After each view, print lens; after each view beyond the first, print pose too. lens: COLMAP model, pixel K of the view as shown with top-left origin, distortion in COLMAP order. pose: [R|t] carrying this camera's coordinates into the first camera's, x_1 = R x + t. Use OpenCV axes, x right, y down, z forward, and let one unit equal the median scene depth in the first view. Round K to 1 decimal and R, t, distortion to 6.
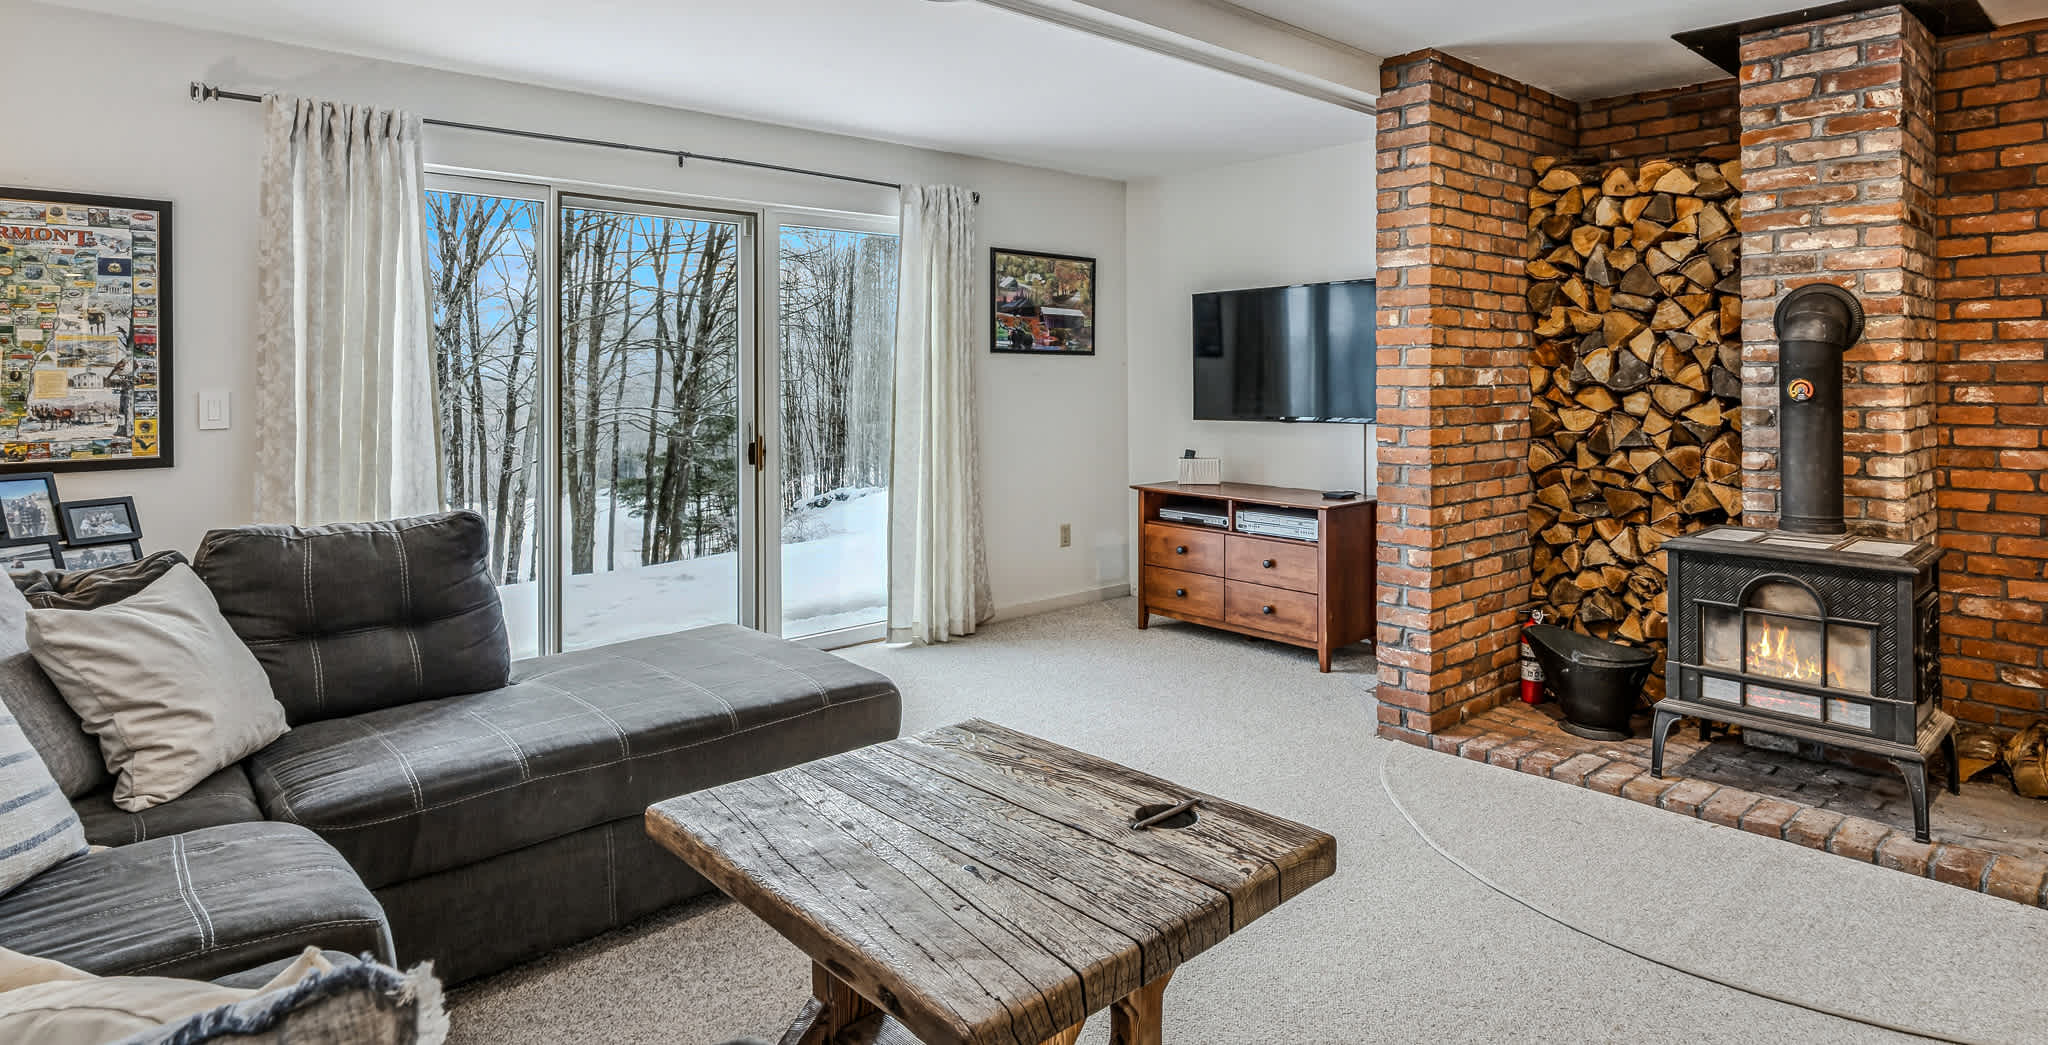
lens RADIAL K [[1097.9, 0, 1030.7], [0, 1097.9, 519.7], [0, 0, 1]] dist [0.003017, -0.000706]
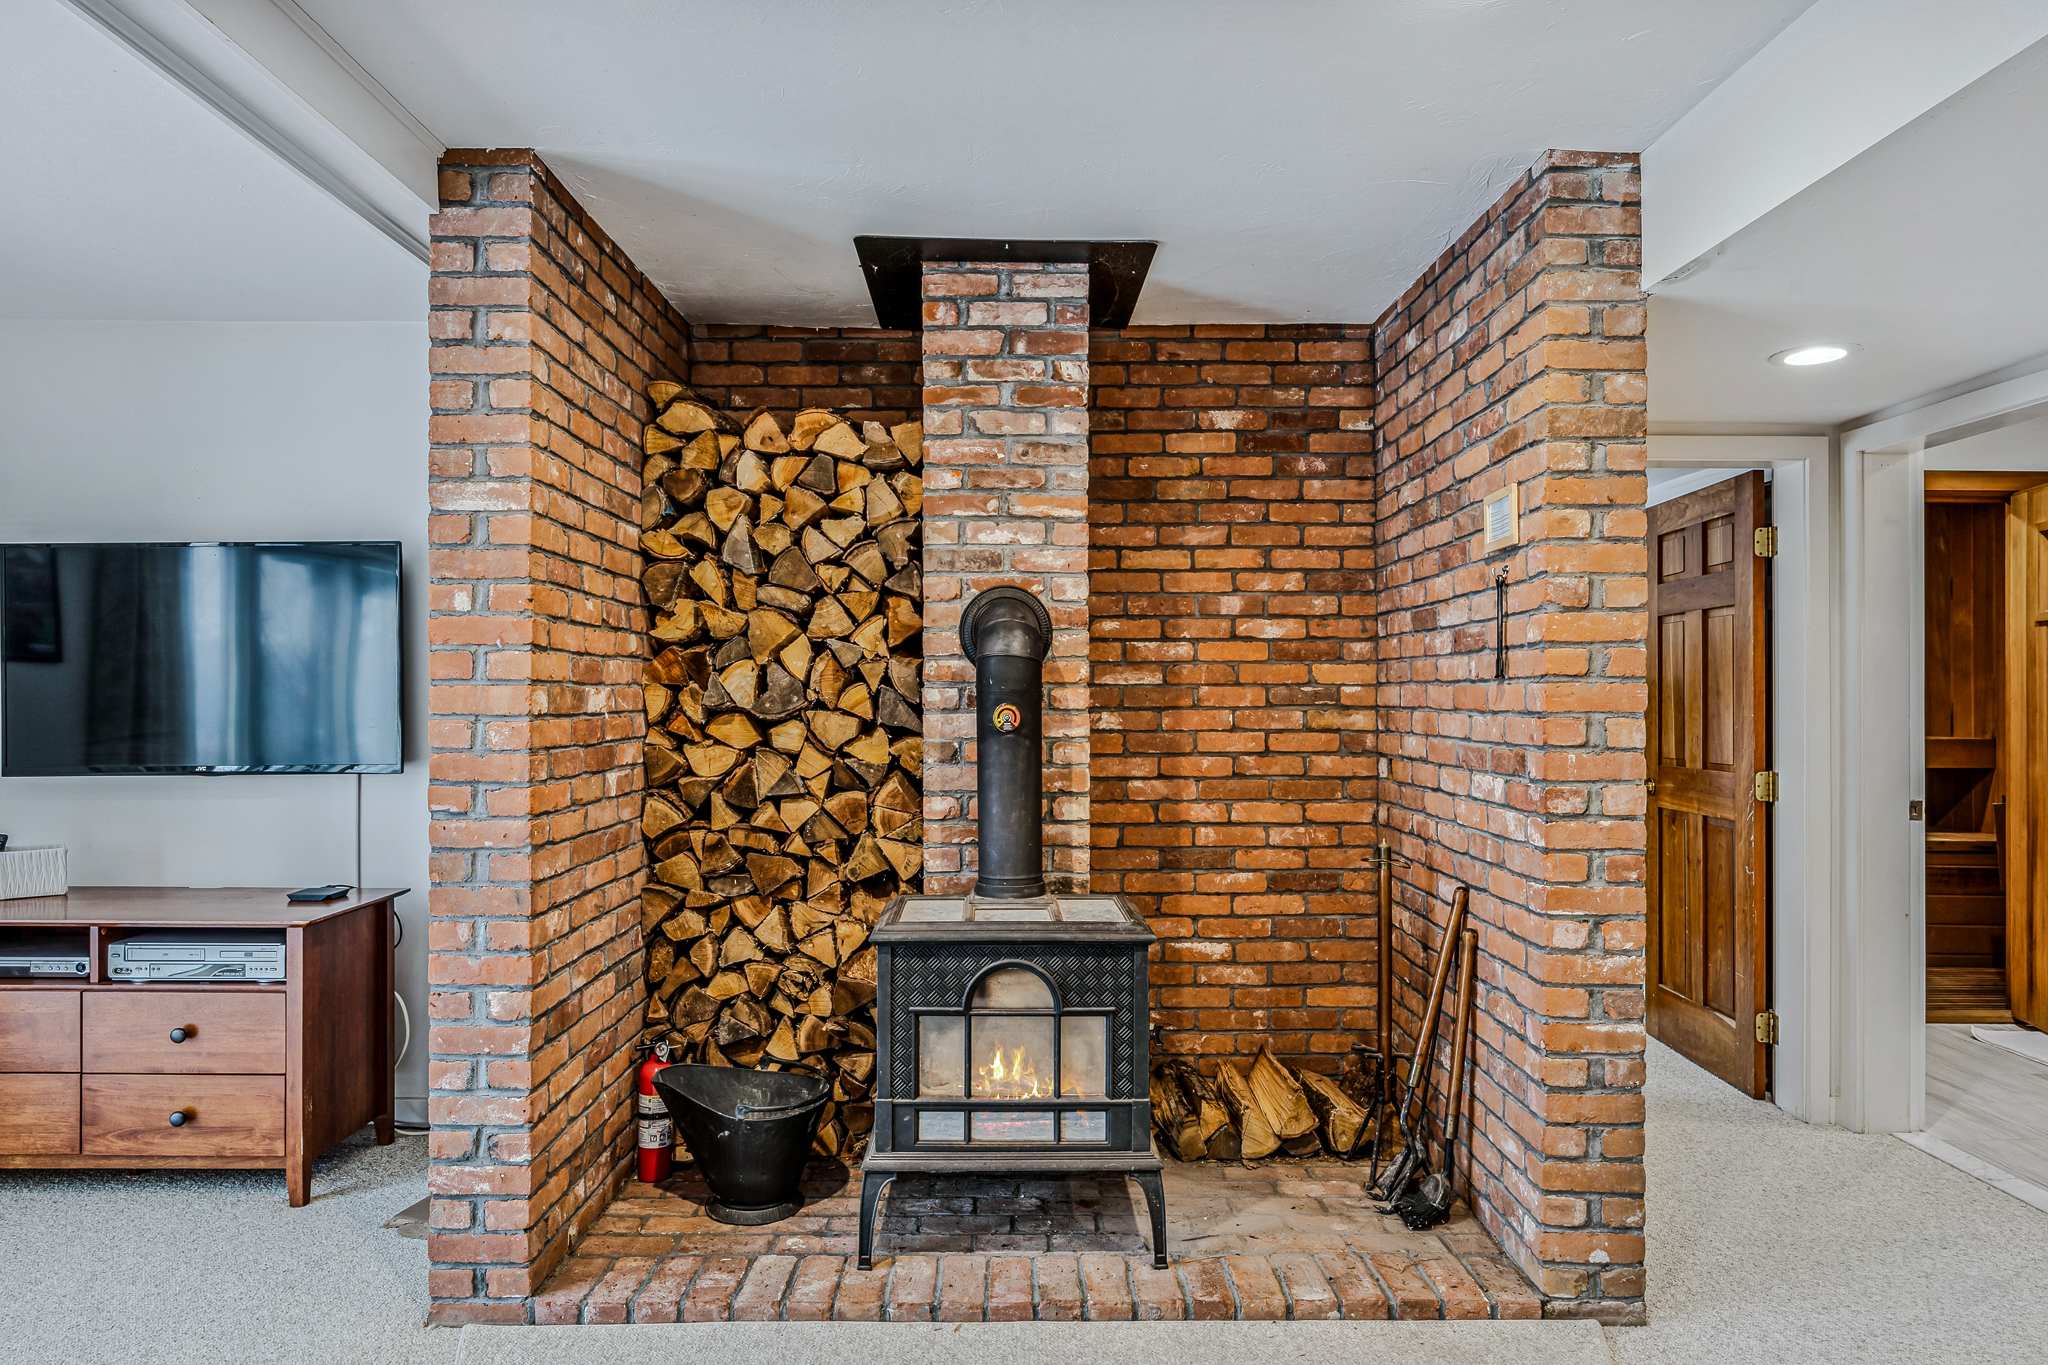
lens RADIAL K [[1258.1, 0, 1024.2], [0, 1258.1, 678.1], [0, 0, 1]] dist [0.000265, 0.006180]
pose [[0.667756, 0.016033, 0.744208, 0.035868], [0.091615, 0.990397, -0.103541, -0.046151], [-0.738721, 0.137321, 0.659874, 0.349917]]
